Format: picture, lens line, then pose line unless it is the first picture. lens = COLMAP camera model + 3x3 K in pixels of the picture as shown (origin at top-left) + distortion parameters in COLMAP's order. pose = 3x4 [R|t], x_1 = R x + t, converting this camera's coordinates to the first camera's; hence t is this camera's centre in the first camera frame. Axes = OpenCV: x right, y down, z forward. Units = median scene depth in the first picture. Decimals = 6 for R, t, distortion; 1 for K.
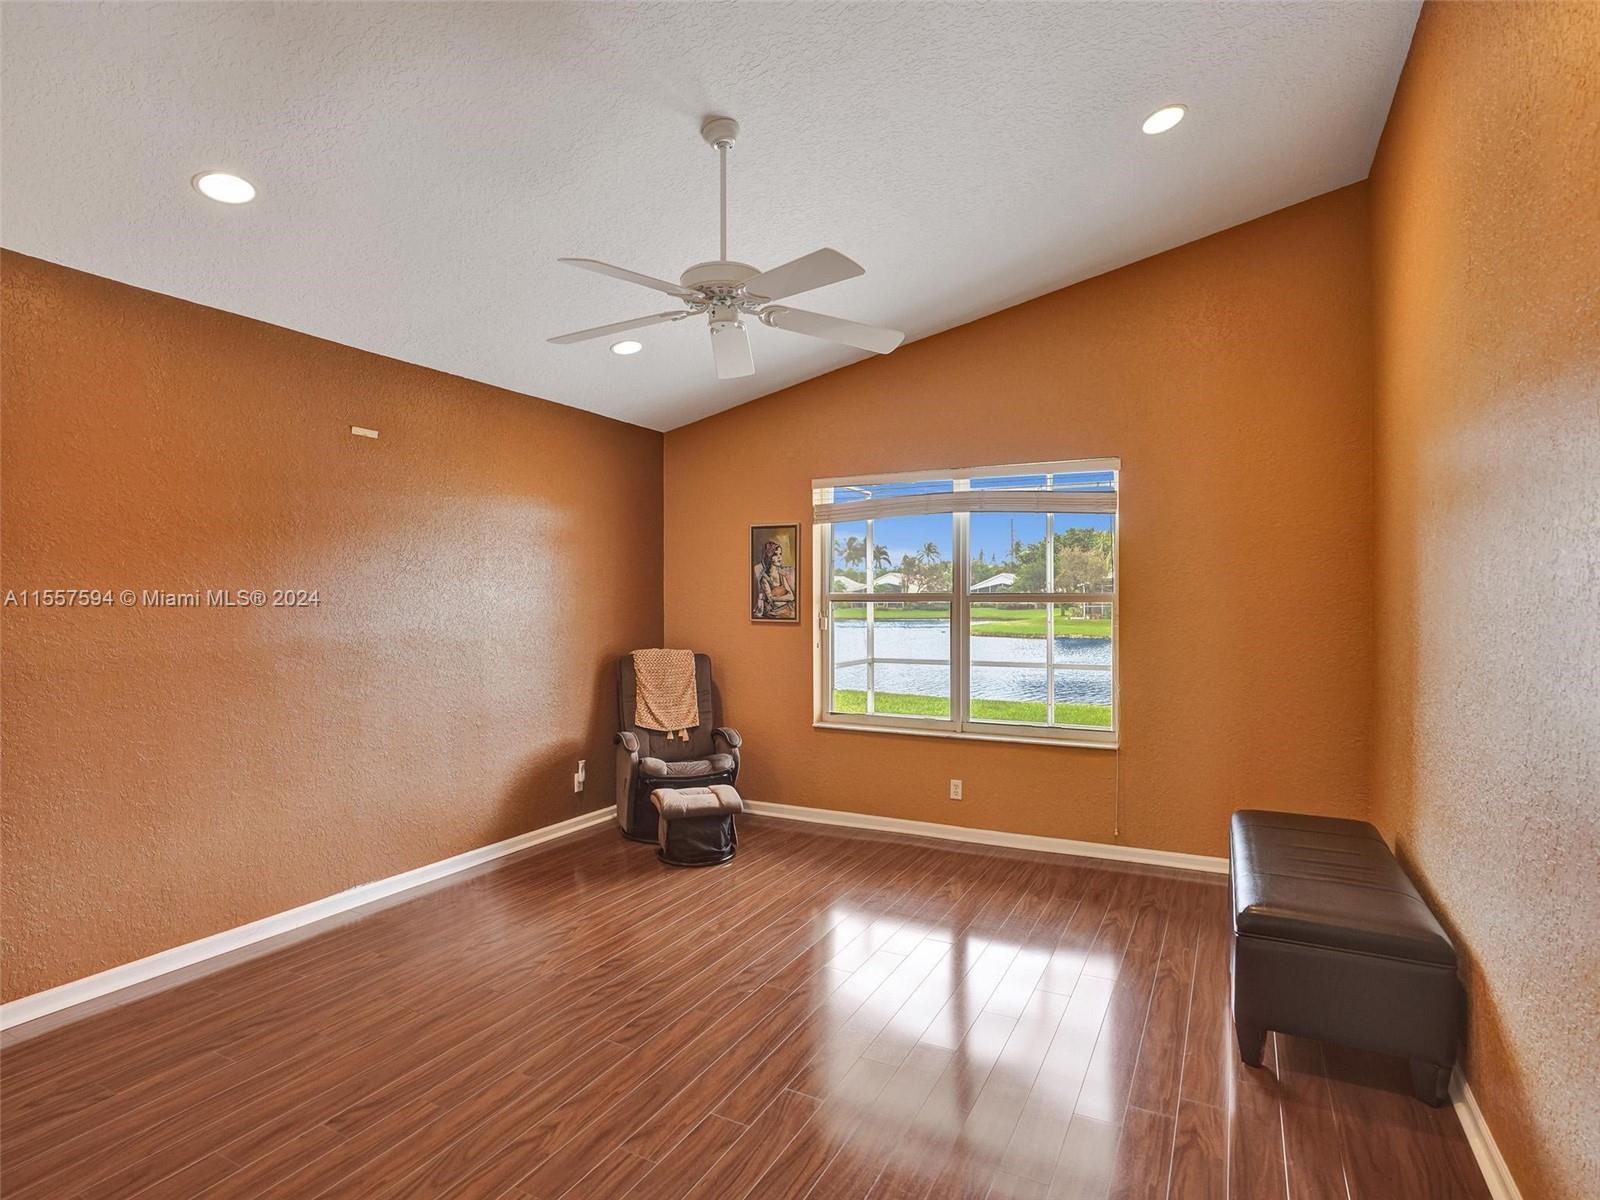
lens RADIAL K [[849.8, 0, 814.0], [0, 849.8, 602.5], [0, 0, 1]] dist [-0.055166, 0.029624]
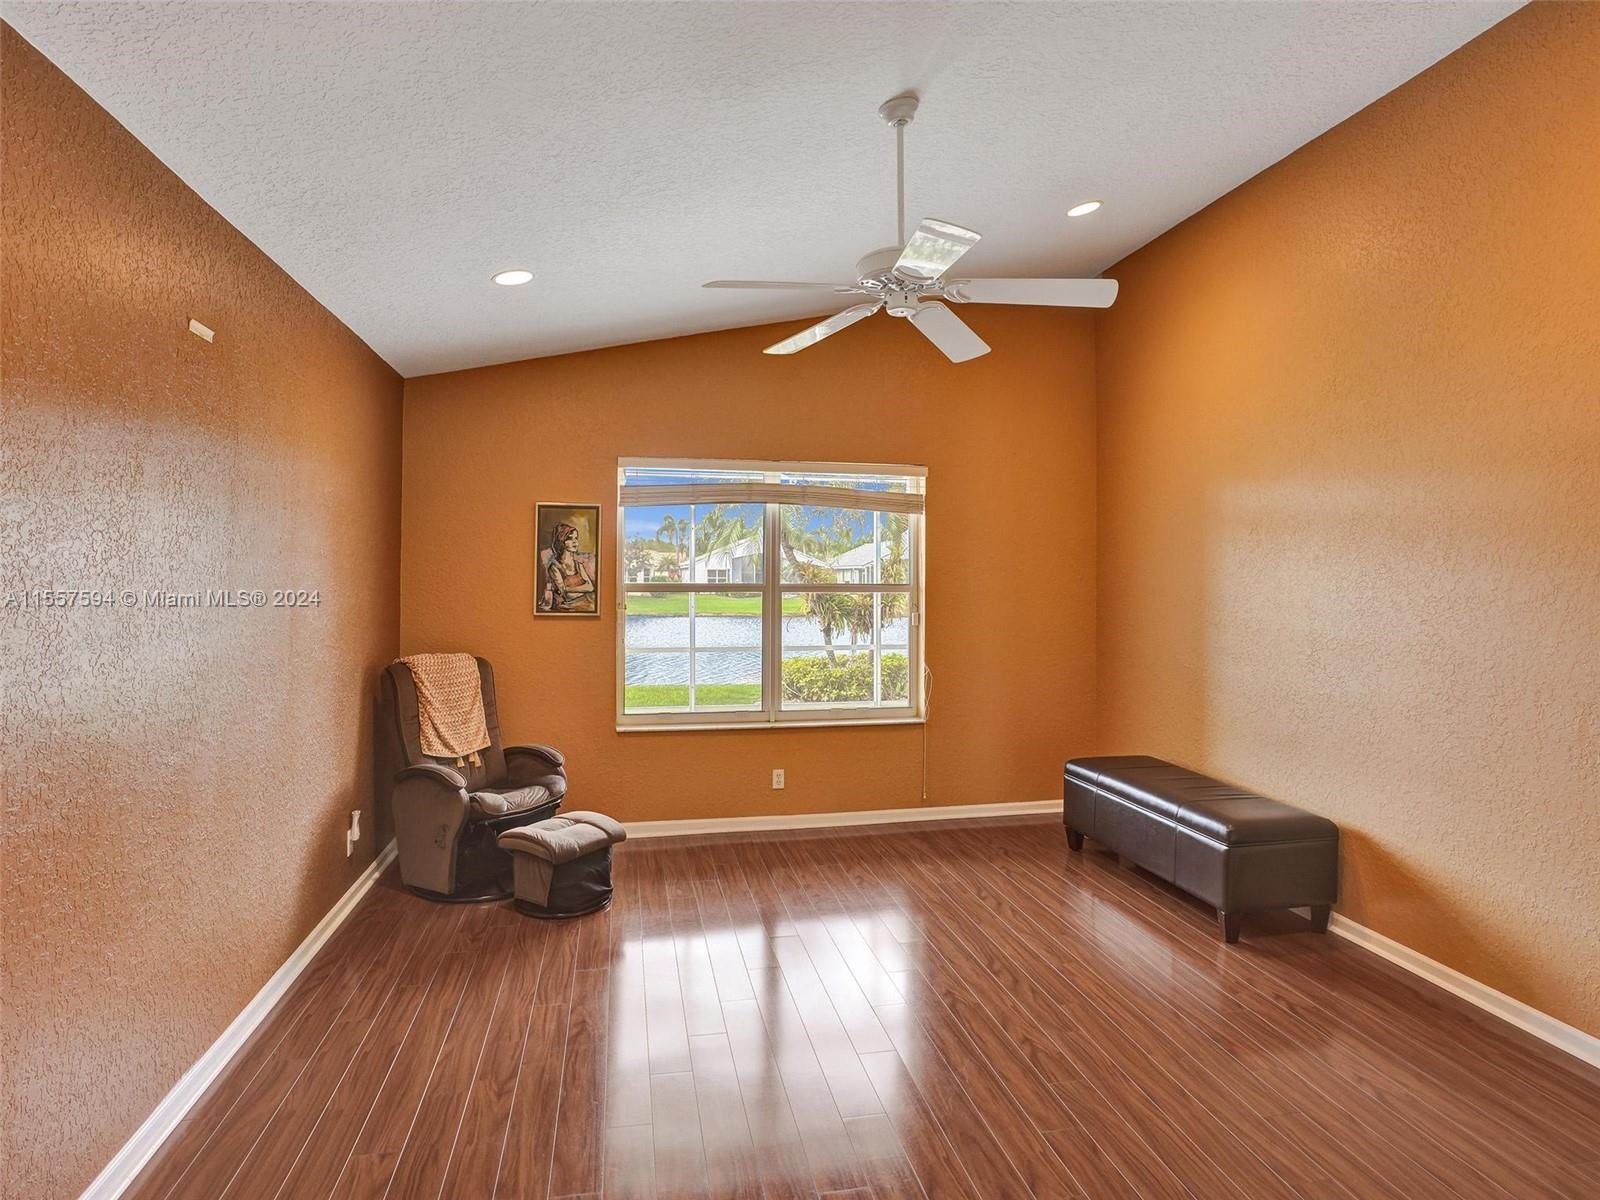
lens RADIAL K [[849.8, 0, 820.7], [0, 849.8, 565.6], [0, 0, 1]] dist [-0.055166, 0.029624]
pose [[0.780655, 0.011247, 0.624861, -0.409762], [0.000721, 0.999821, -0.018896, -0.012969], [-0.624962, 0.015202, 0.780507, 0.172959]]
